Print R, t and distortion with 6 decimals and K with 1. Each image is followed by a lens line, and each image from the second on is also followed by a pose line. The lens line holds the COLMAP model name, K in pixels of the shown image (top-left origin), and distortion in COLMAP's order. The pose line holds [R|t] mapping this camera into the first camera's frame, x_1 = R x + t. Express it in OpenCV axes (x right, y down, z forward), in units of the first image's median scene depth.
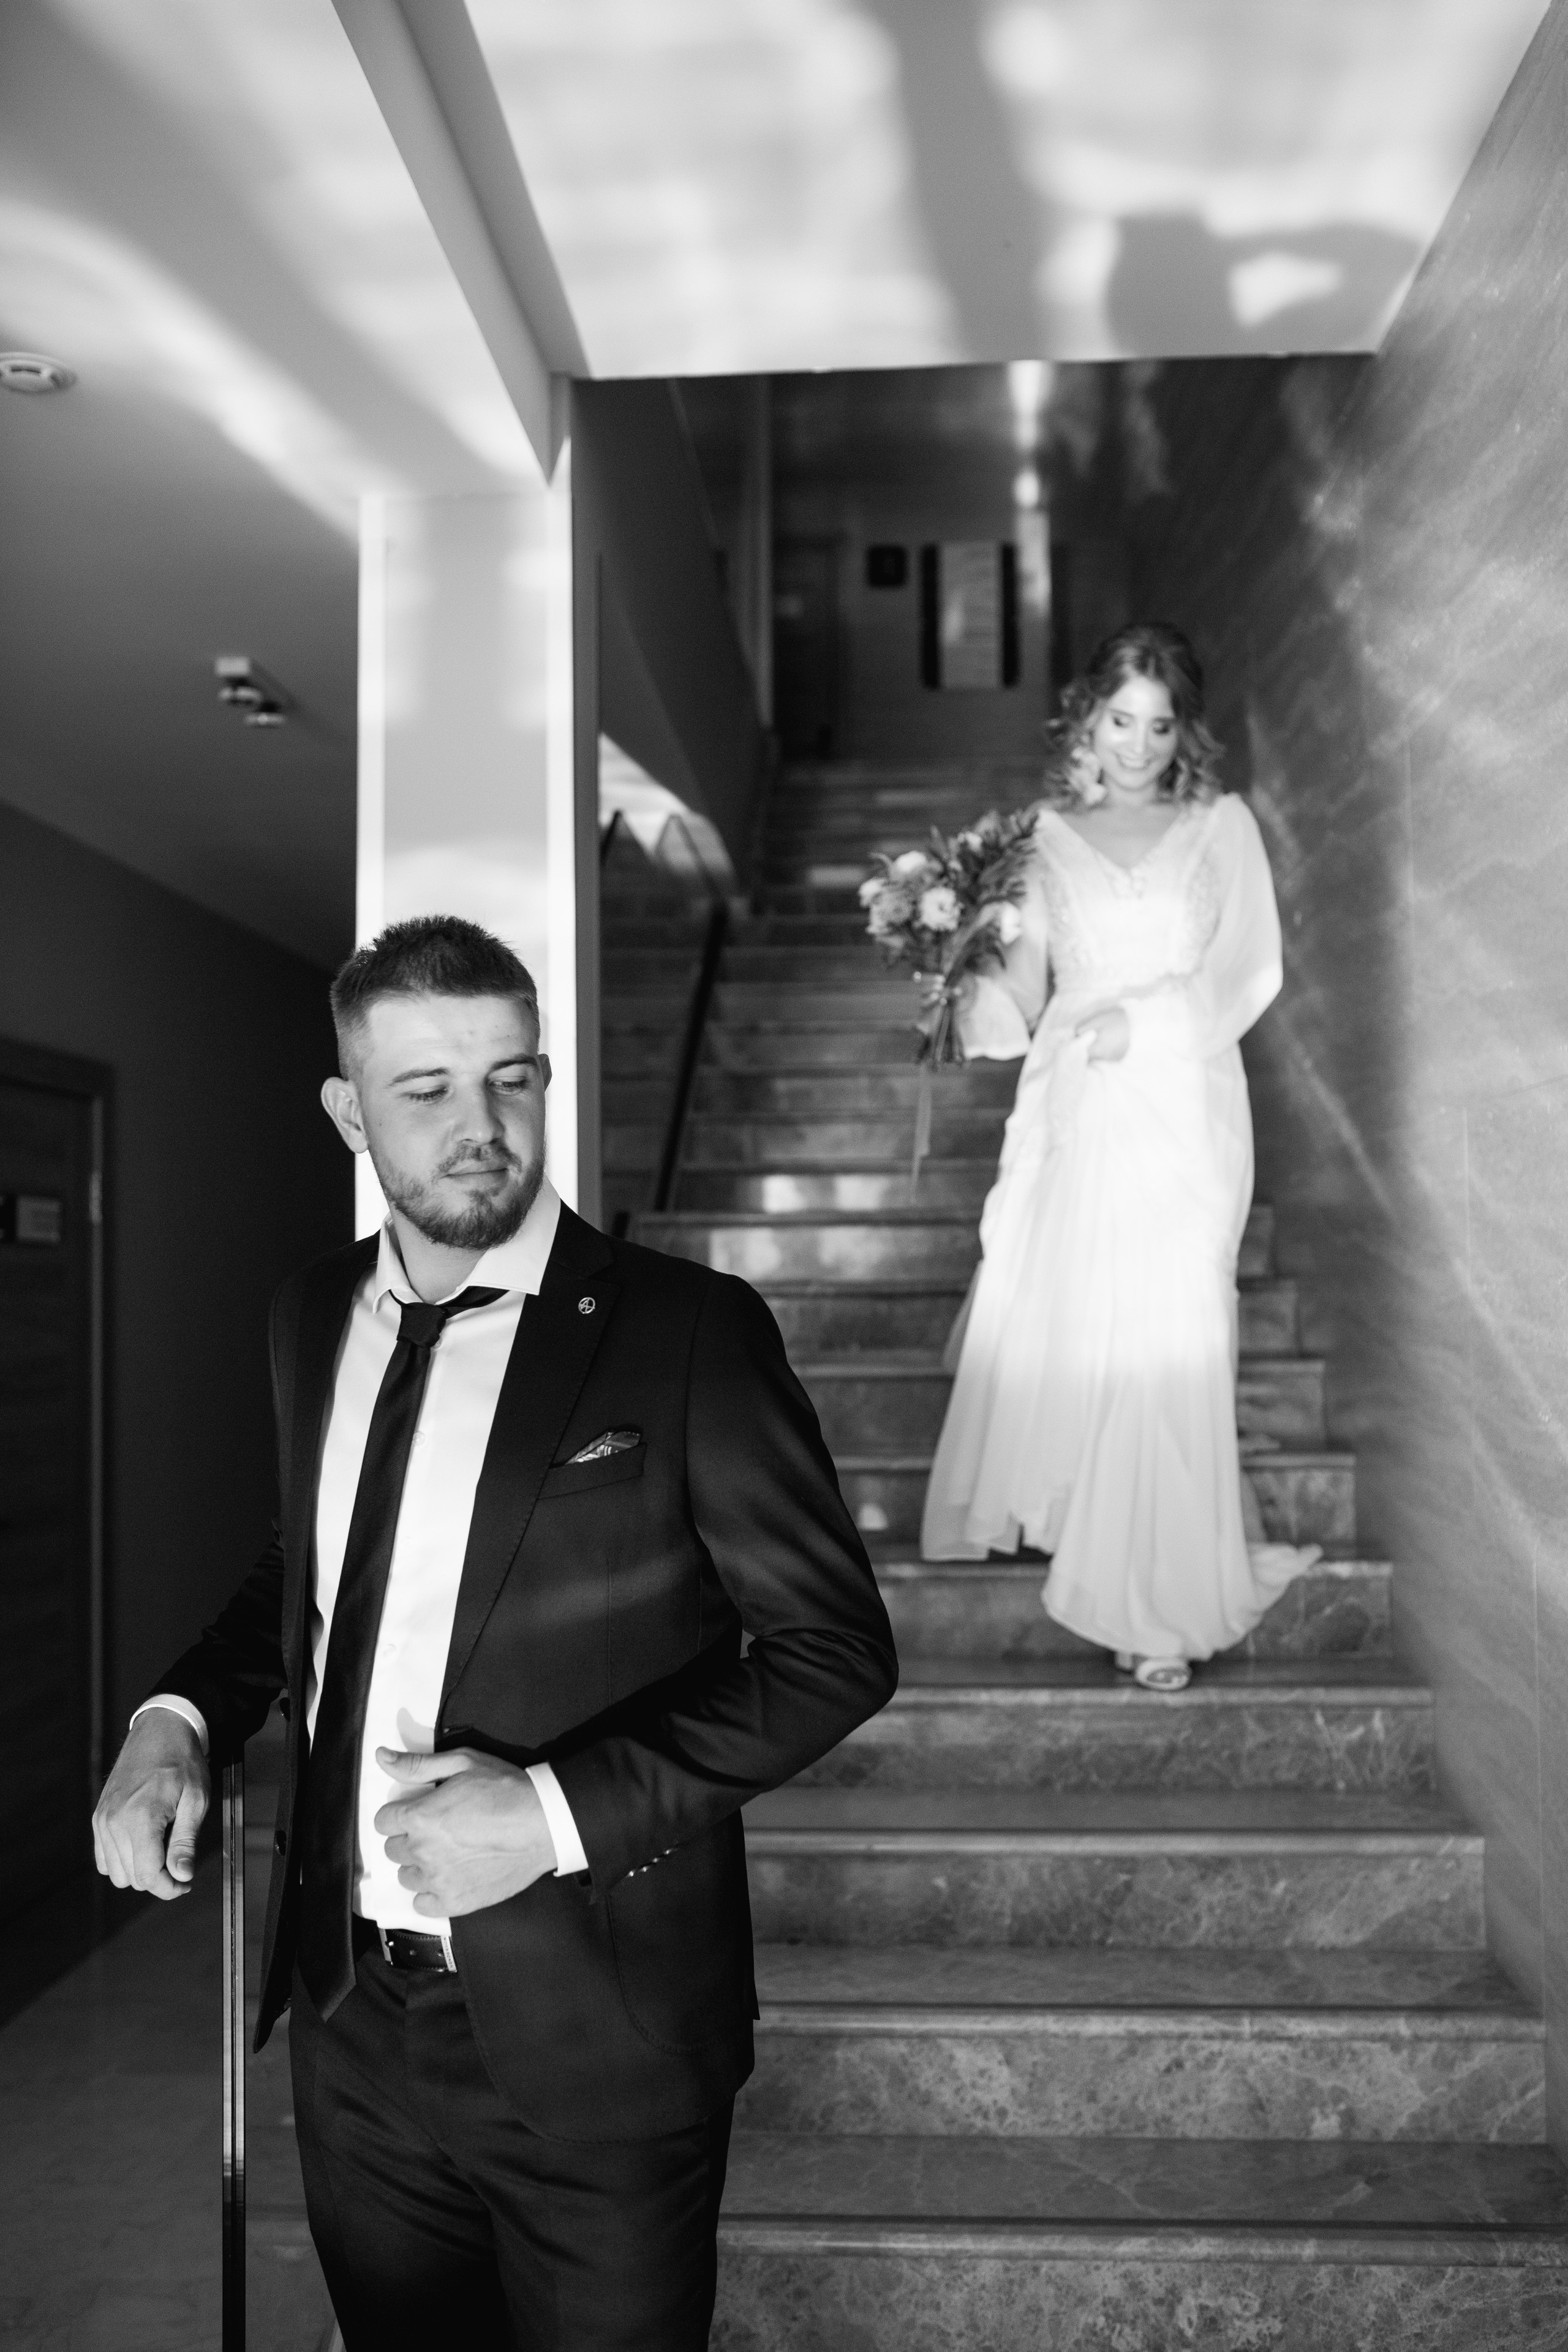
lens RADIAL K [[2232.7, 0, 786.6], [0, 2232.7, 1188.5], [0, 0, 1]] dist [-0.020869, 0.000000]
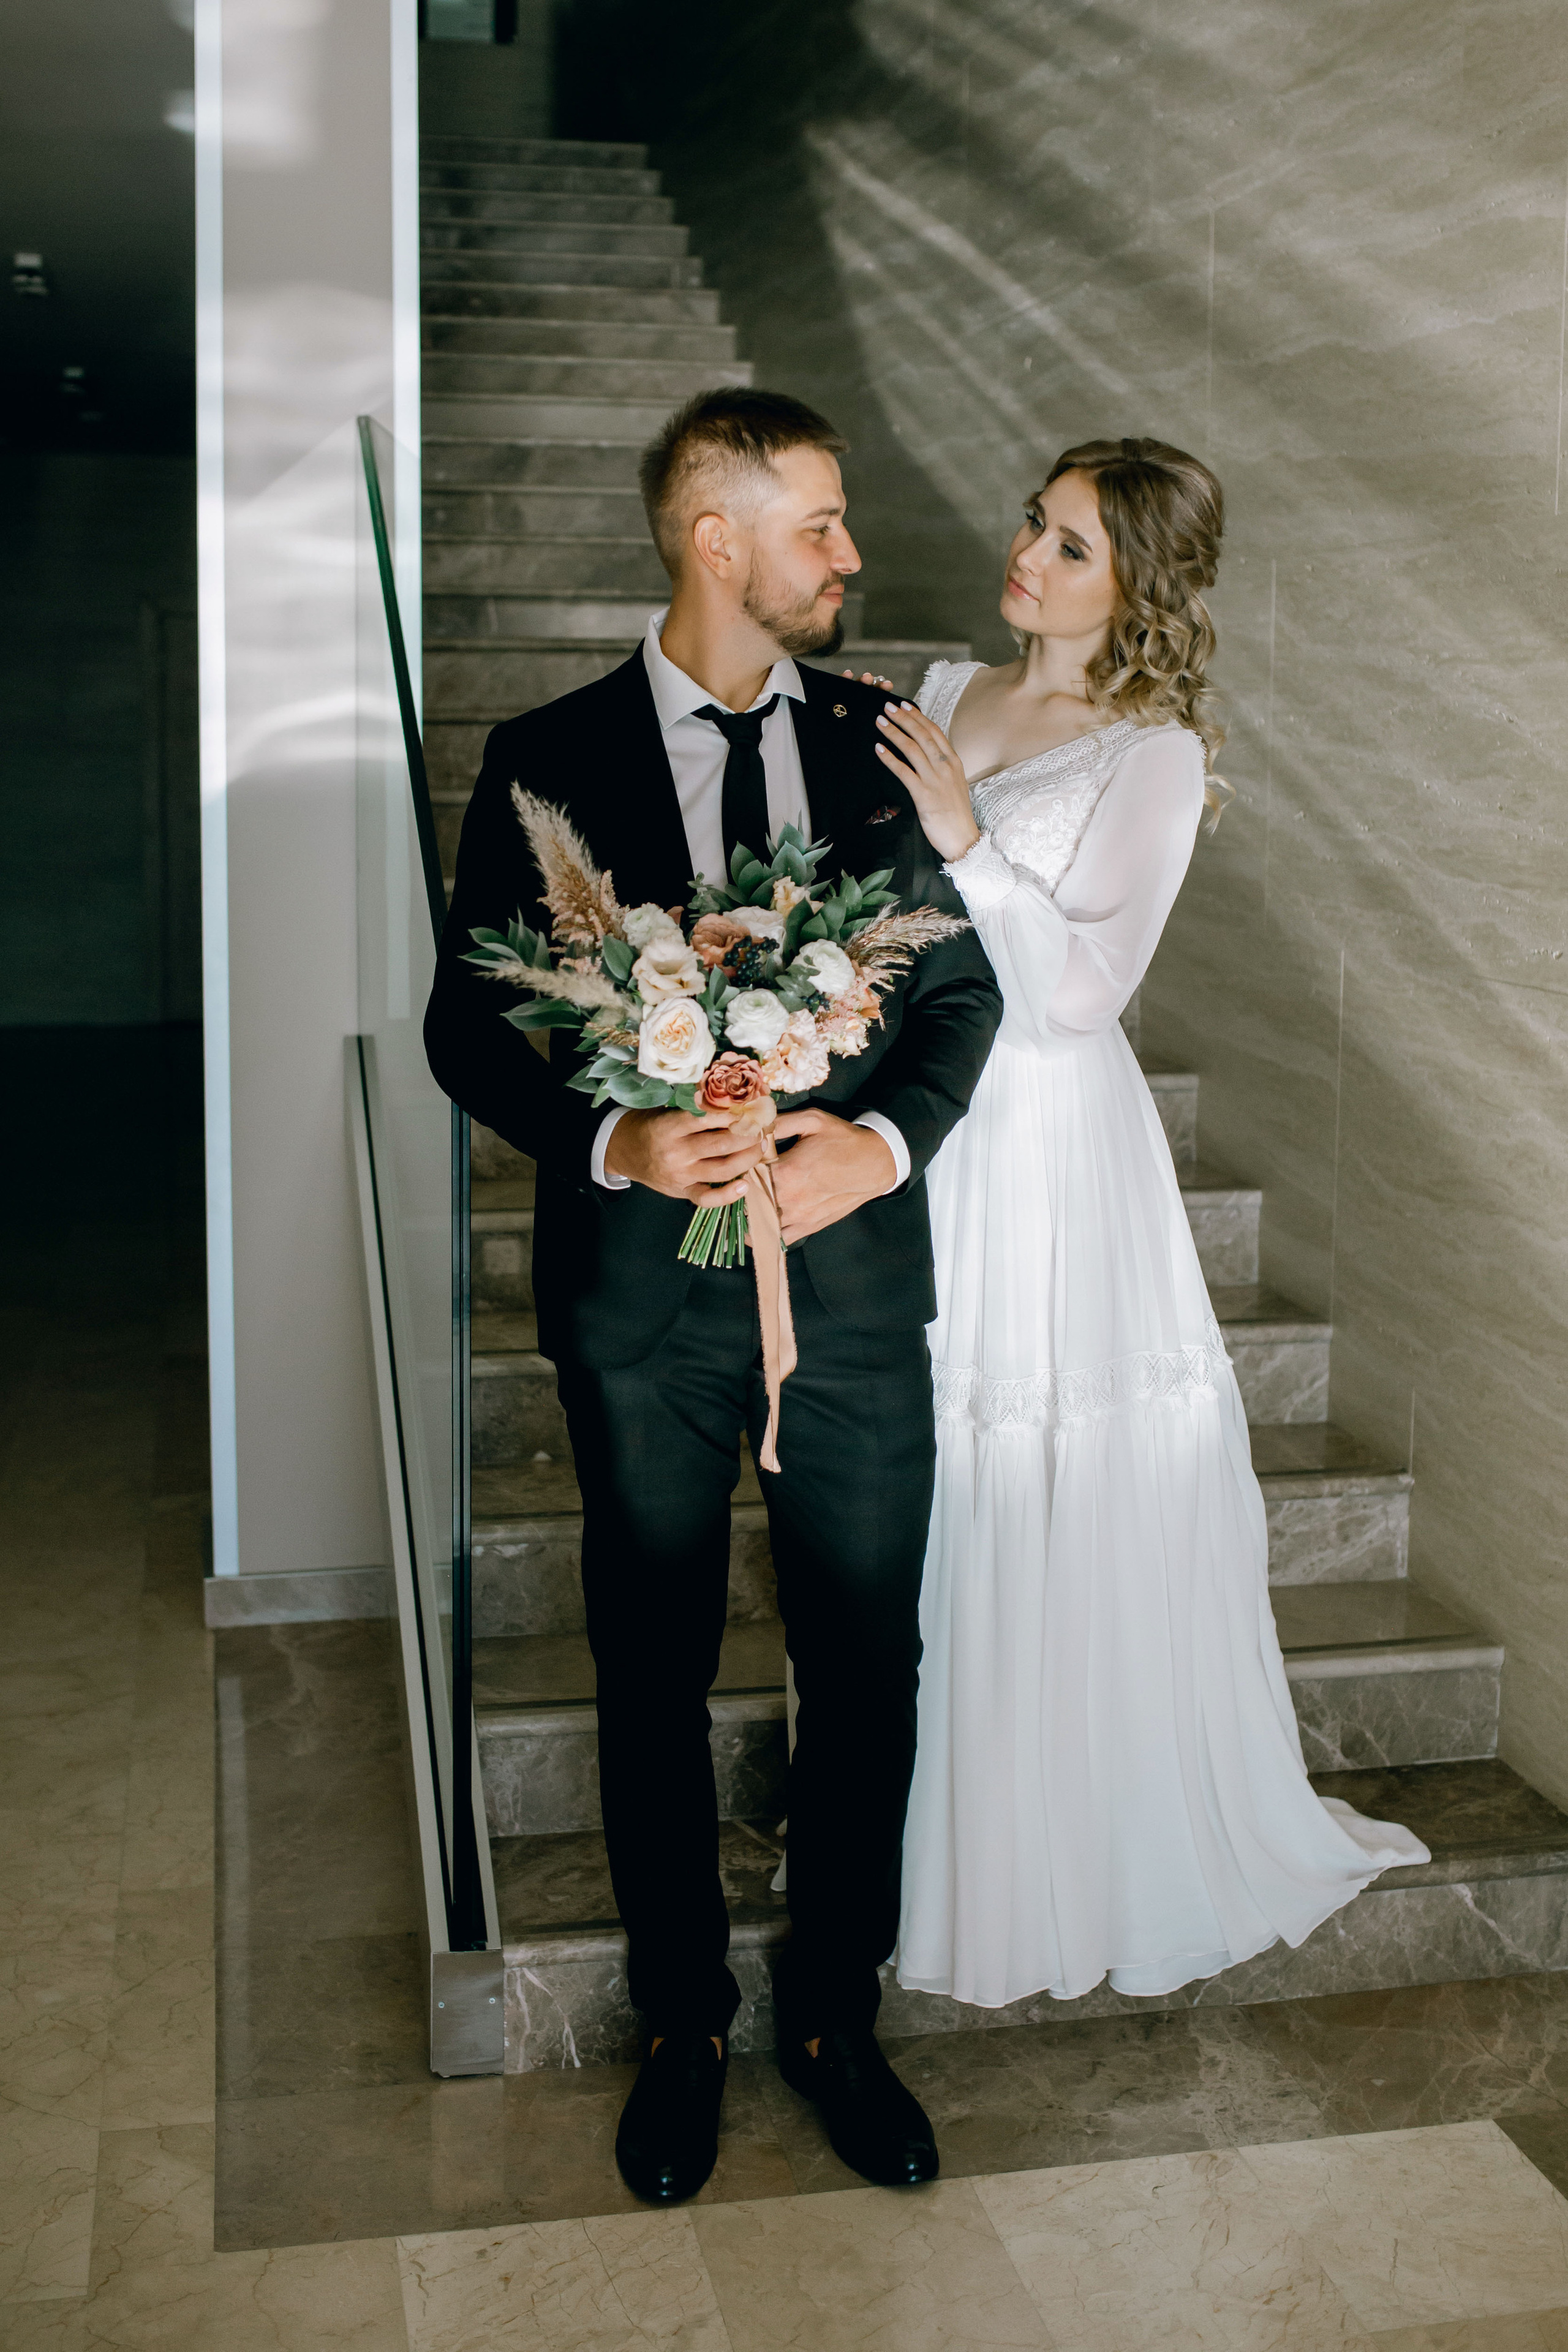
lens RADIAL K [[2632.4, 0, 747.9], [0, 2632.4, 1041.9], [0, 0, 1]] dist [-0.036663, 0.000000]
pose [[0.965382, -0.014866, 0.260418, -0.313306], [-0.026128, 0.987842, 0.153250, 0.008648], [-0.259530, -0.154749, 0.953256, -0.244984]]
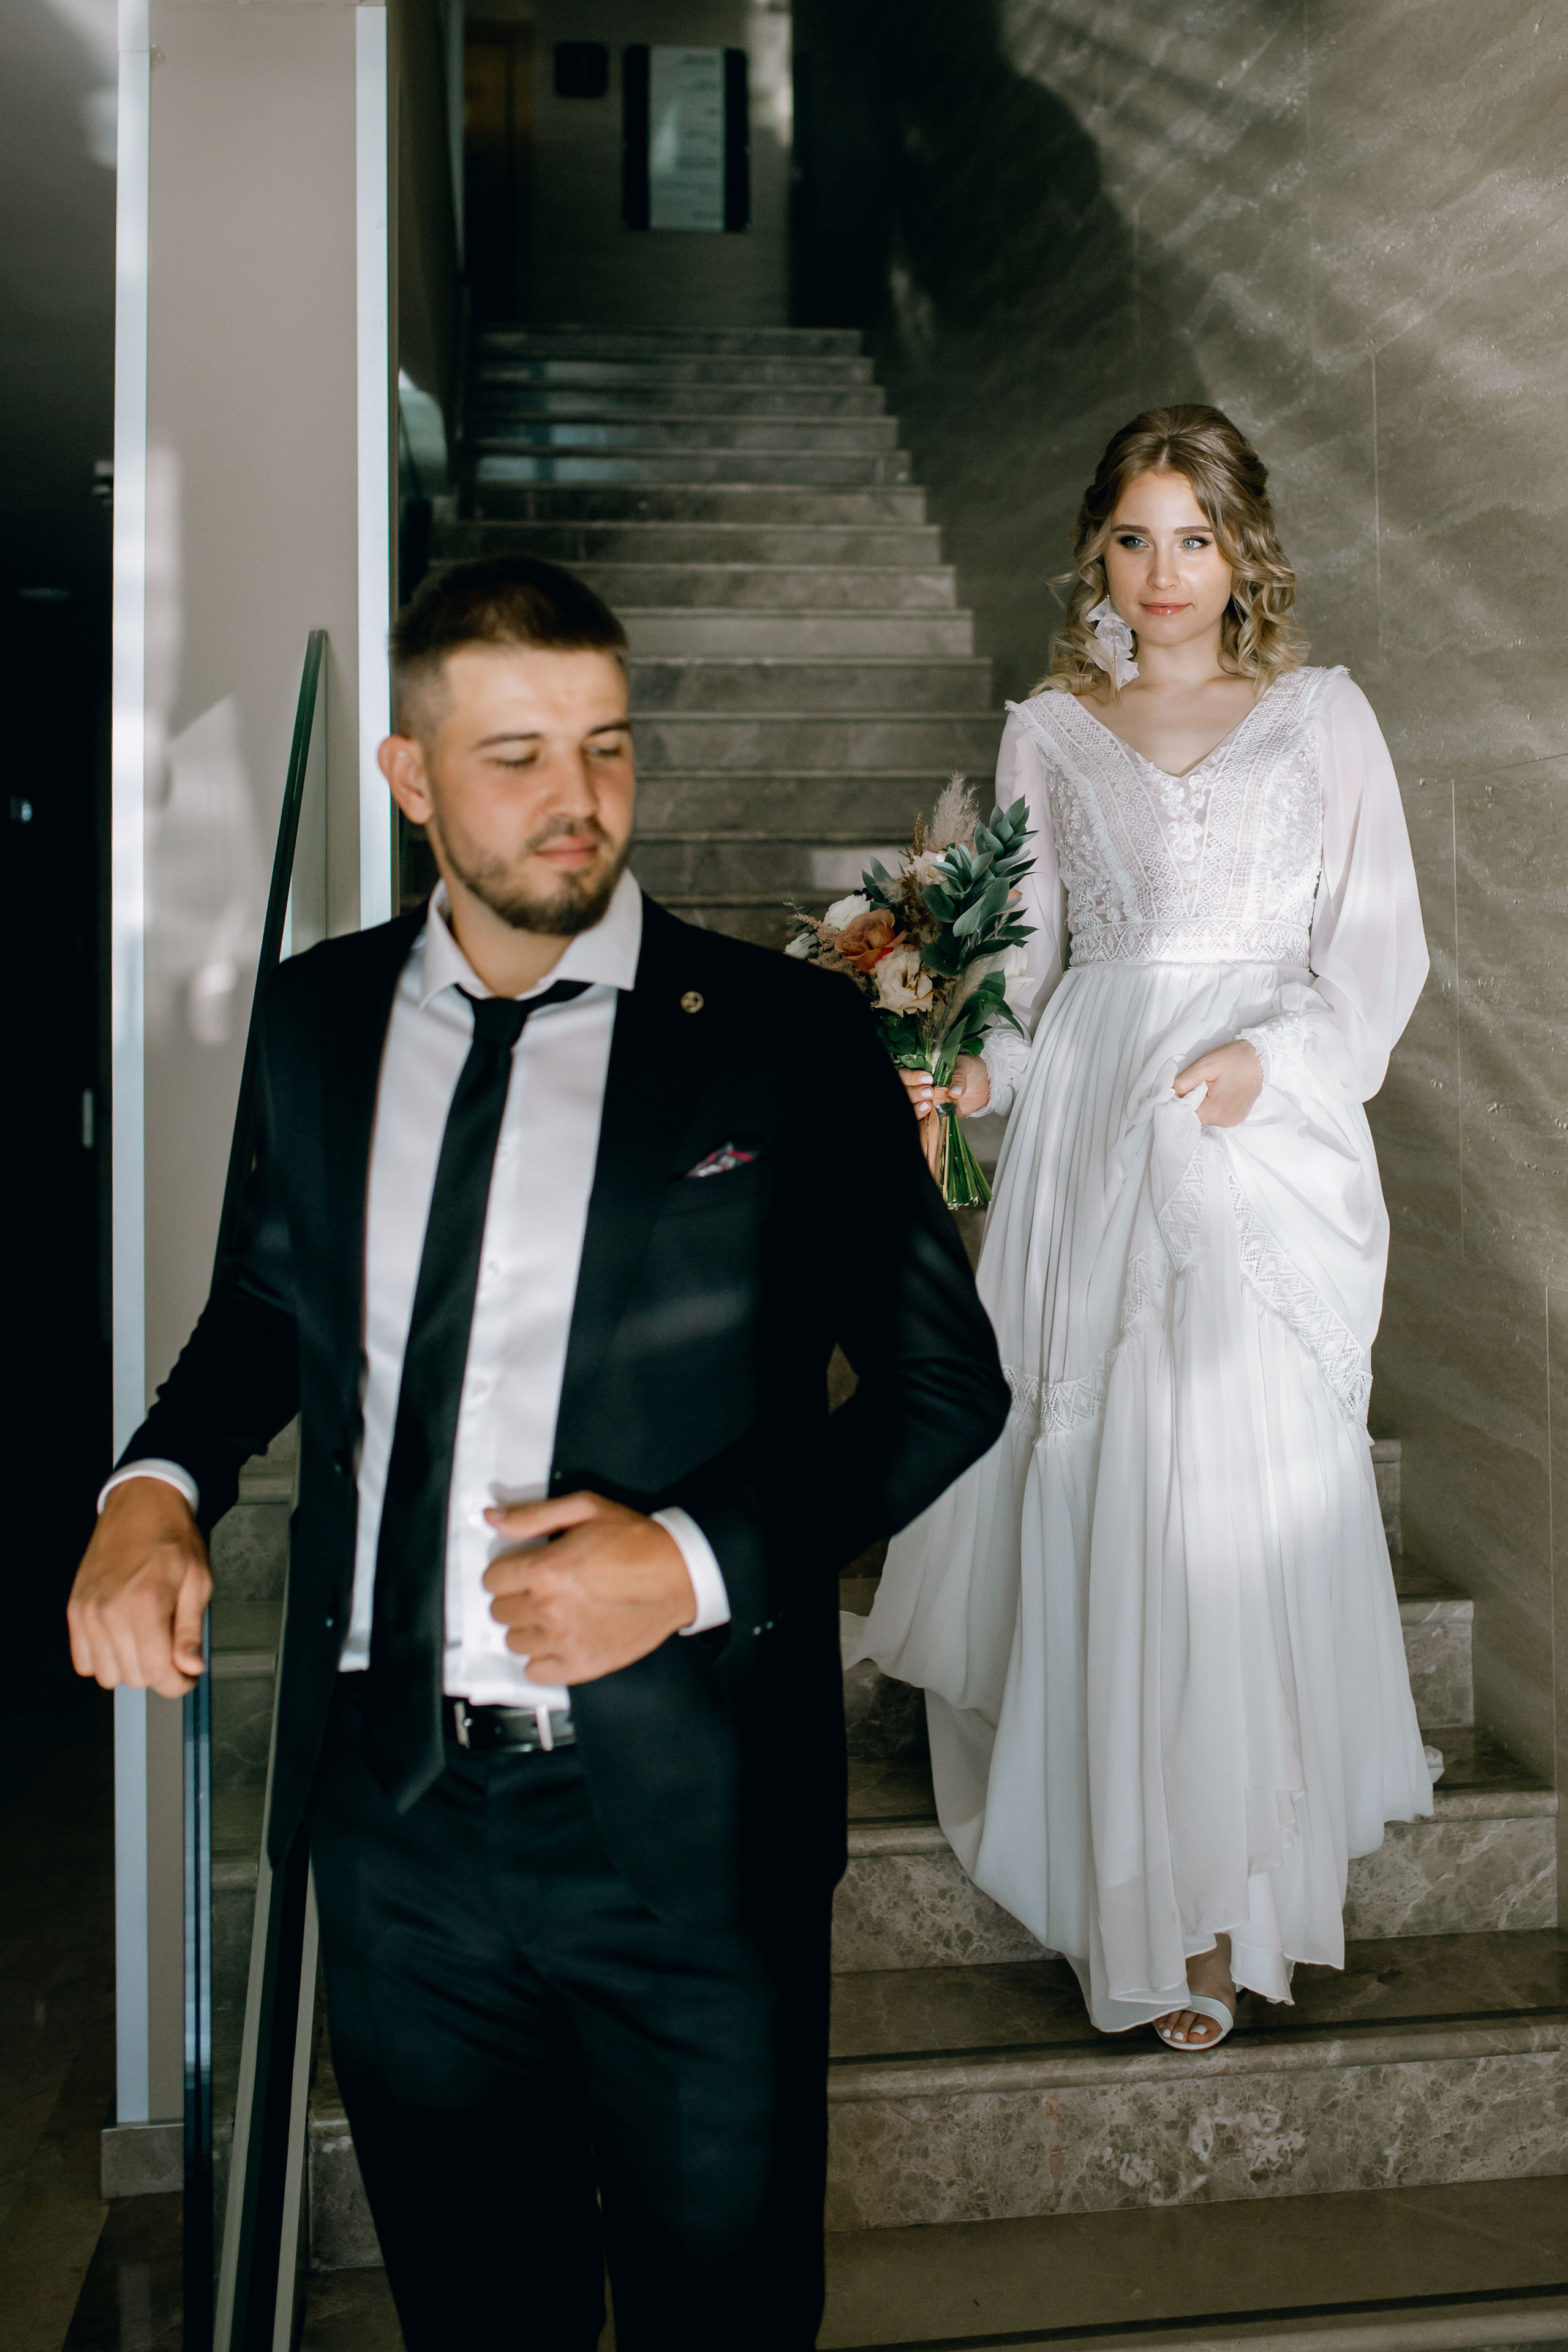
lens RADIAL K [[2913.3, 0, 984.9], [0, 2913.3, 866.2], [0, 0, 1]] dist [-0.036099, 0.000000]
pose [[0.976831, 0.004784, 0.213960, -0.129045], [-0.004860, 0.999988, -0.000171, -0.000645], [-0.213958, -0.000872, 0.976842, -0.094084]]
